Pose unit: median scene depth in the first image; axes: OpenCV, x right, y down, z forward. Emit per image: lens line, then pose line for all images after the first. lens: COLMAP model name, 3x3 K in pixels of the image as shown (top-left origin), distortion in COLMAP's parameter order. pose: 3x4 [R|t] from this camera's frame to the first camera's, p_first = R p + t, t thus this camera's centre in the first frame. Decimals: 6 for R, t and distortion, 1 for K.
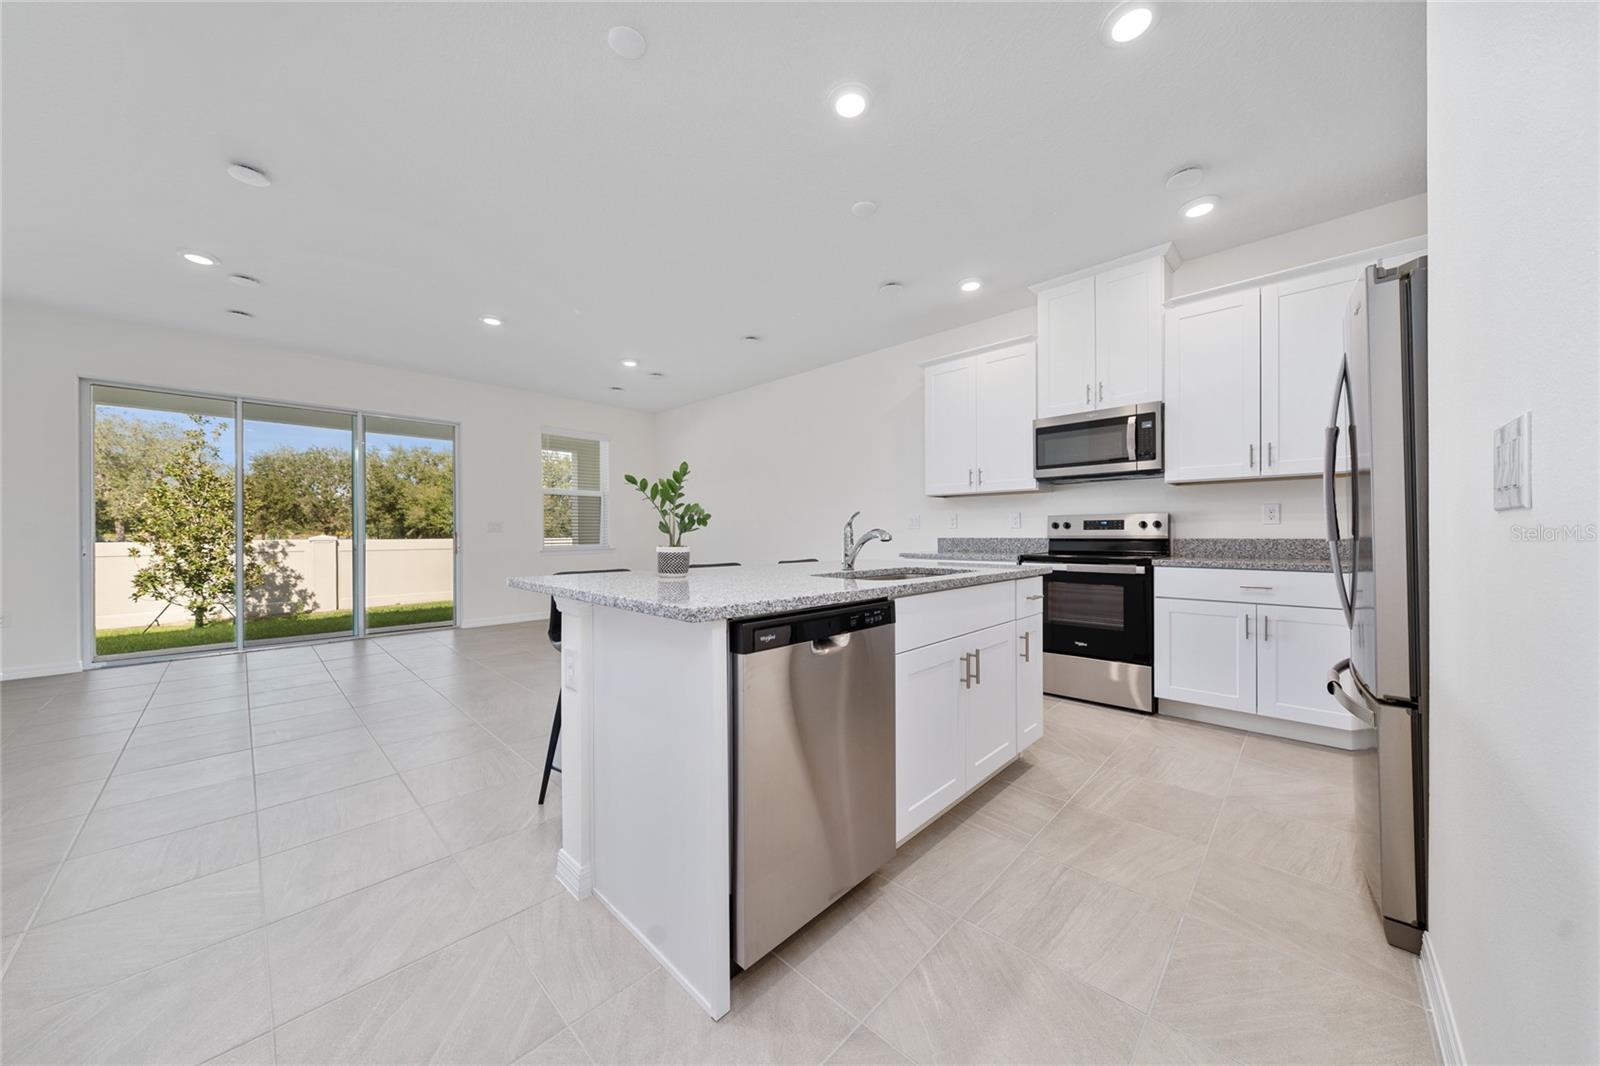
lens RADIAL K [[542.5, 0, 800.0], [0, 542.5, 533.0], [0, 0, 1]] dist [0.000325, -0.000017]
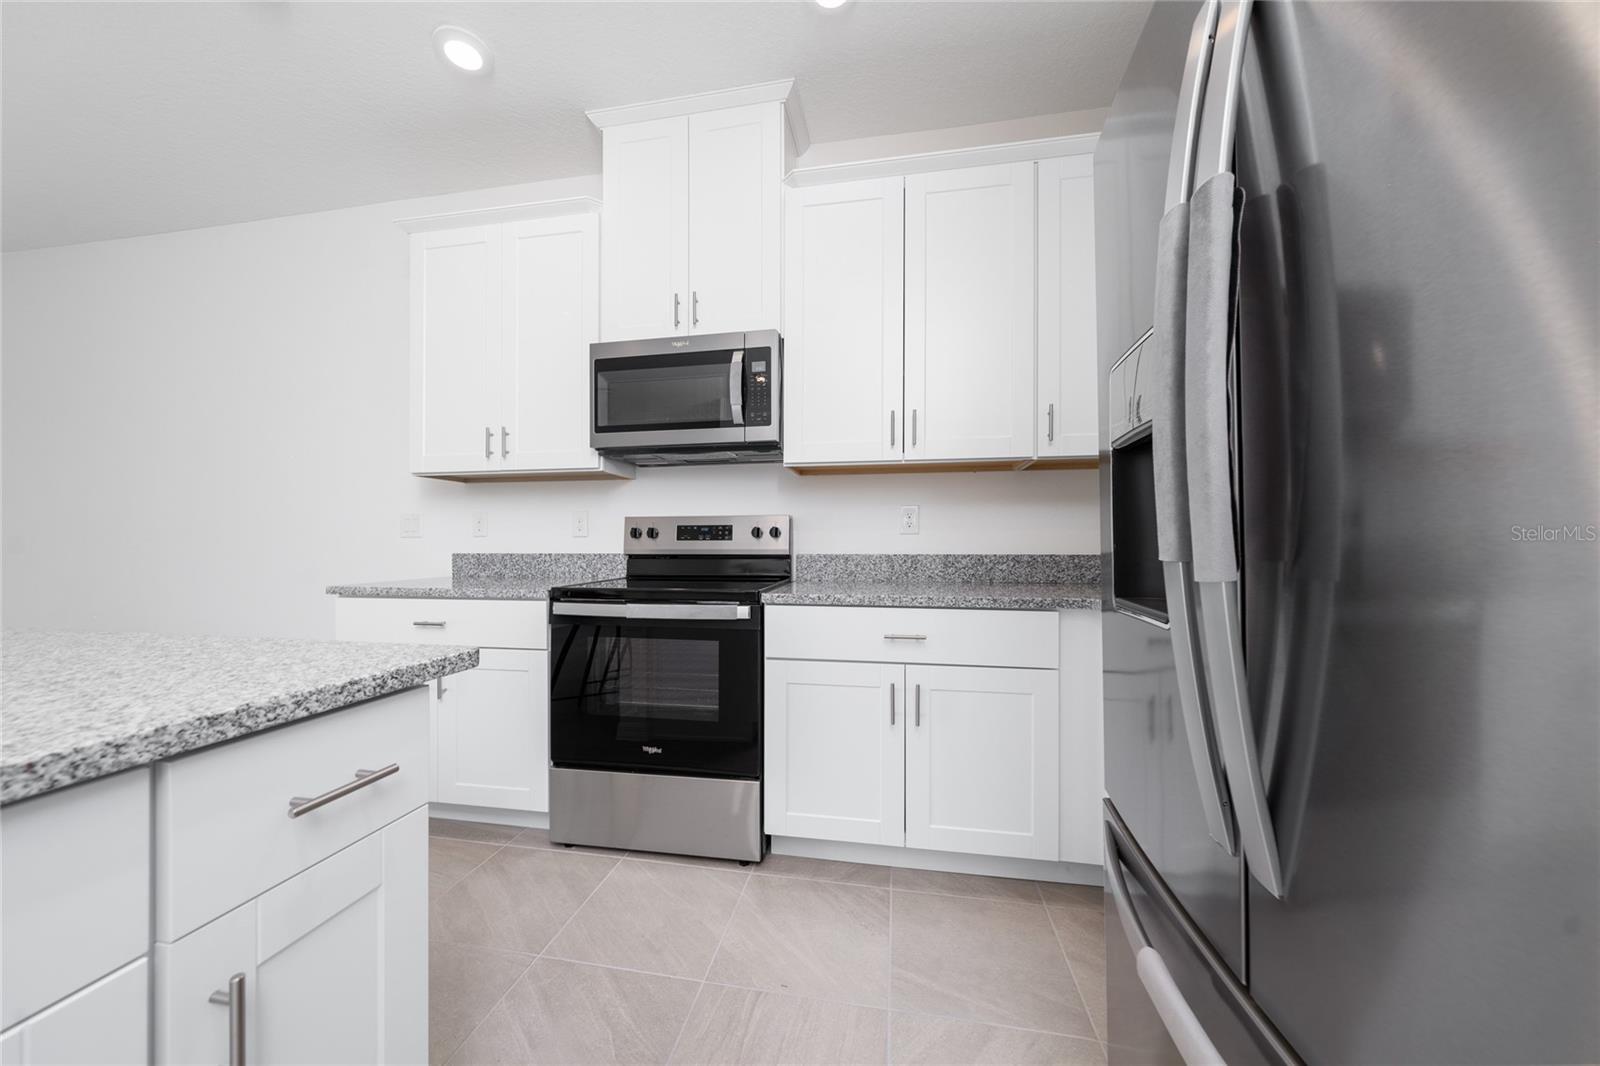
lens RADIAL K [[559.4, 0, 793.5], [0, 559.4, 540.8], [0, 0, 1]] dist [0.000413, 0.000031]
pose [[0.837392, 0.006995, 0.546557, 0.330215], [-0.003375, 0.999965, -0.007627, -0.001083], [-0.546592, 0.004542, 0.837387, 0.454493]]
